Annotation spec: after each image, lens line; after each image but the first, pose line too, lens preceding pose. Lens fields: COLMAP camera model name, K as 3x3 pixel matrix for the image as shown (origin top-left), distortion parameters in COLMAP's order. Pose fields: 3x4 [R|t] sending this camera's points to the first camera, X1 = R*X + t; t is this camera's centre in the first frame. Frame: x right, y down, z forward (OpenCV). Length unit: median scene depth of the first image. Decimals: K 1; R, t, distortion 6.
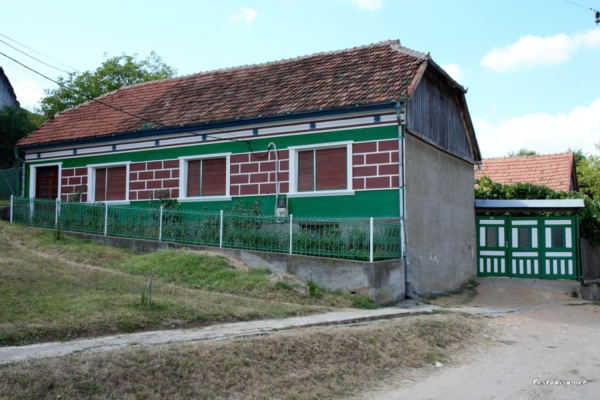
lens RADIAL K [[805.4, 0, 300.0], [0, 805.4, 200.6], [0, 0, 1]] dist [-0.004777, 0.000000]
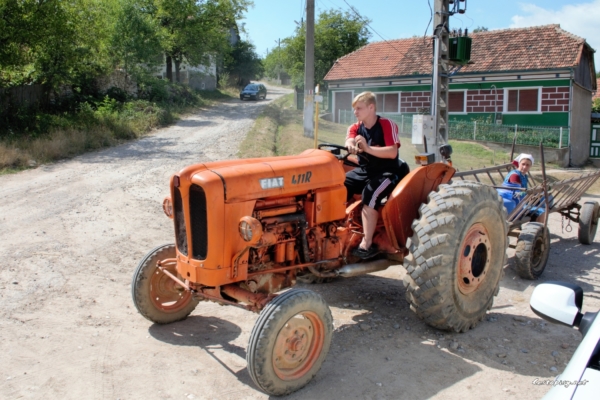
lens RADIAL K [[603.4, 0, 300.0], [0, 603.4, 200.4], [0, 0, 1]] dist [-0.055285, 0.000000]
pose [[0.985195, 0.031205, -0.168574, -0.240356], [-0.002751, 0.986046, 0.166453, -0.037231], [0.171416, -0.163525, 0.971533, -0.506495]]
